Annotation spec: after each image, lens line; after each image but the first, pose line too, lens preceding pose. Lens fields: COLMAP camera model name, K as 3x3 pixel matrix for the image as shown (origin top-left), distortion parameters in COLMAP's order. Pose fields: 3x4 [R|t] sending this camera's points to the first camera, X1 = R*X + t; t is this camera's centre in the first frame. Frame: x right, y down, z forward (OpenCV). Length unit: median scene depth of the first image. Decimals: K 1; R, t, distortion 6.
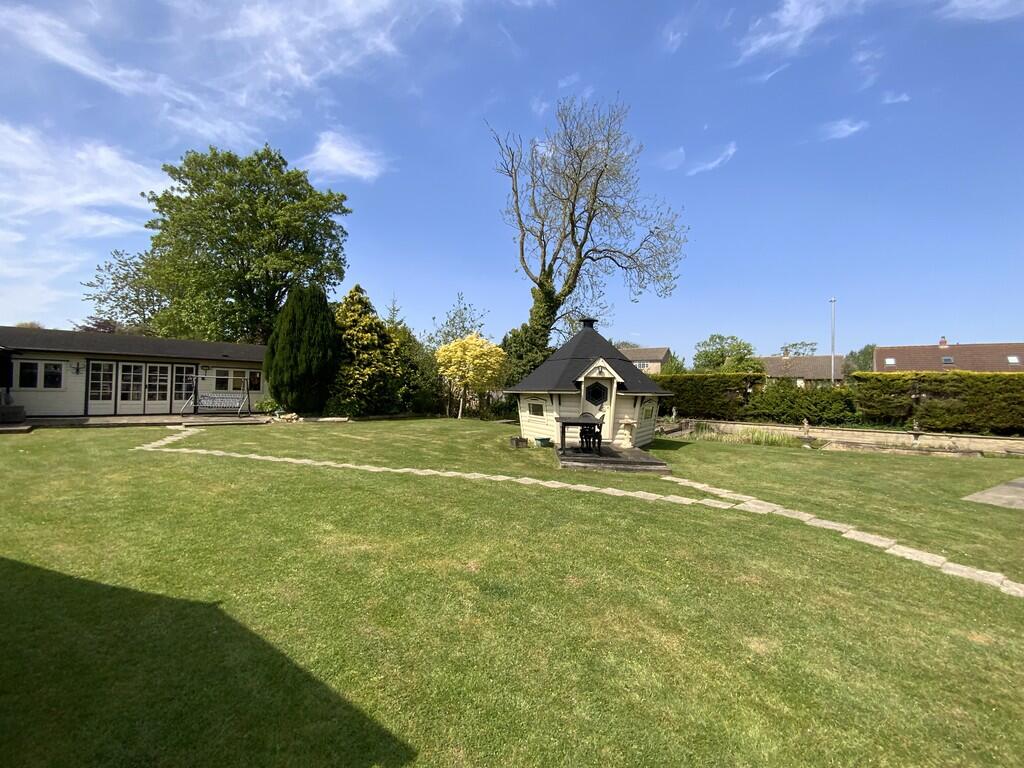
lens RADIAL K [[422.8, 0, 486.0], [0, 422.8, 379.5], [0, 0, 1]] dist [-0.004611, -0.000605]
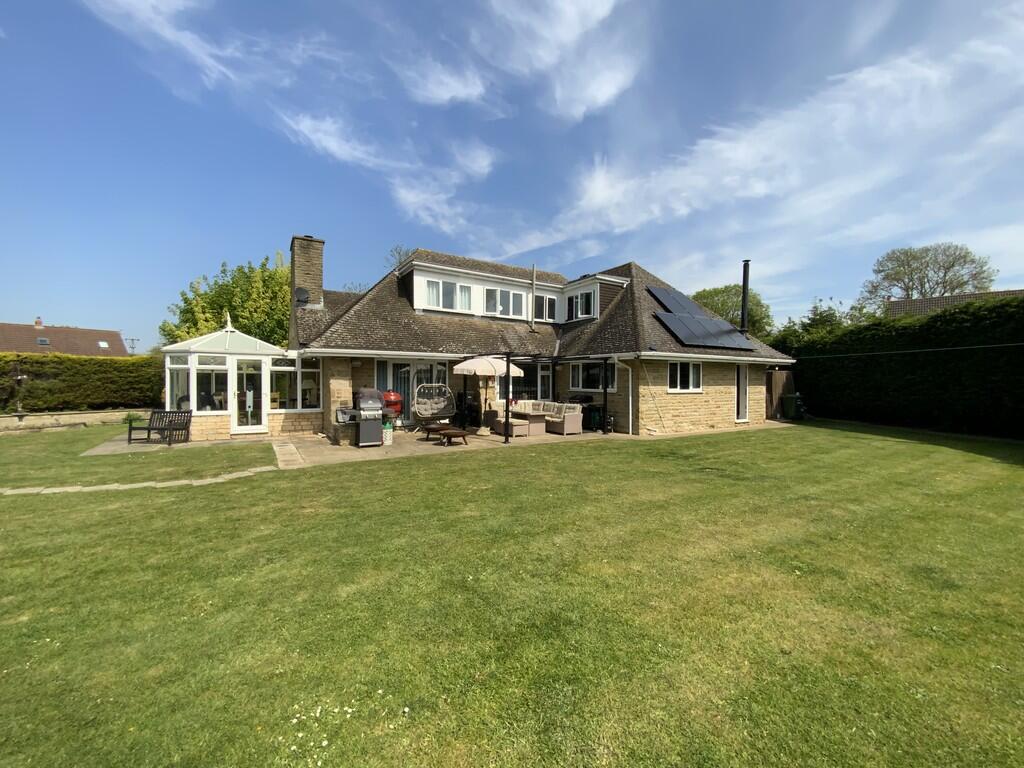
lens RADIAL K [[413.0, 0, 513.5], [0, 413.0, 381.0], [0, 0, 1]] dist [0.013089, -0.000354]
pose [[-0.105003, -0.024916, 0.994160, -0.071810], [-0.023732, 0.999464, 0.022543, -0.002668], [-0.994189, -0.021226, -0.105538, -0.048656]]
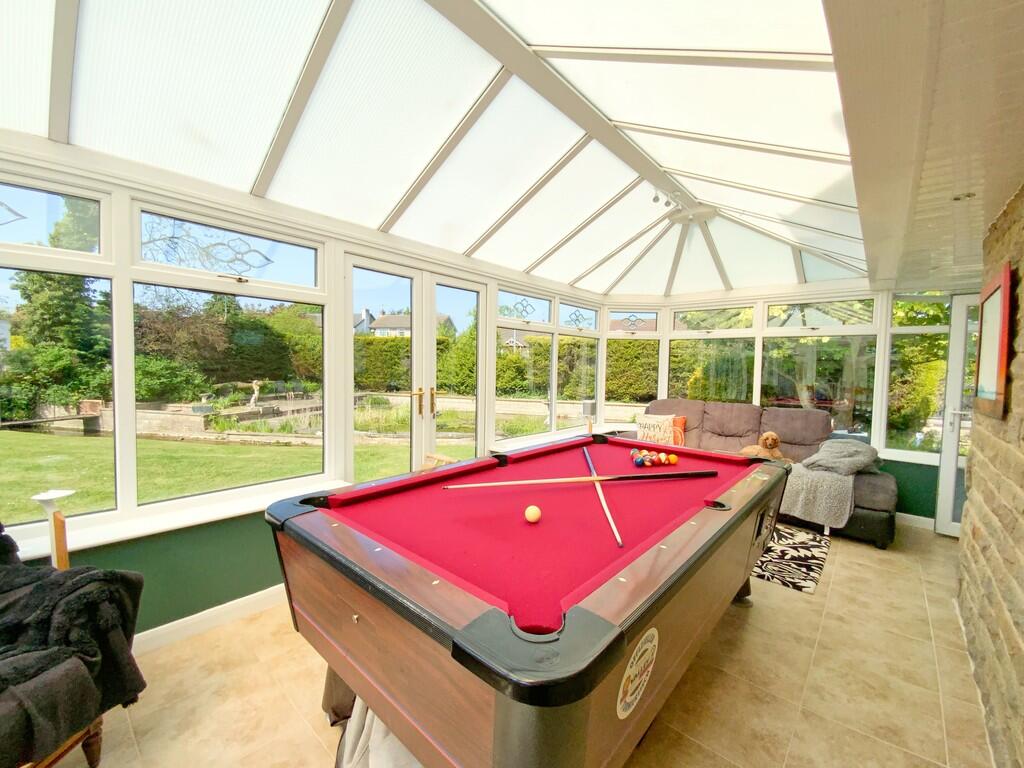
lens RADIAL K [[413.0, 0, 511.2], [0, 413.0, 381.6], [0, 0, 1]] dist [0.013089, -0.000354]
pose [[0.926306, -0.020426, 0.376217, 0.591963], [-0.007310, 0.997367, 0.072149, 0.018633], [-0.376700, -0.069582, 0.923718, 0.227488]]
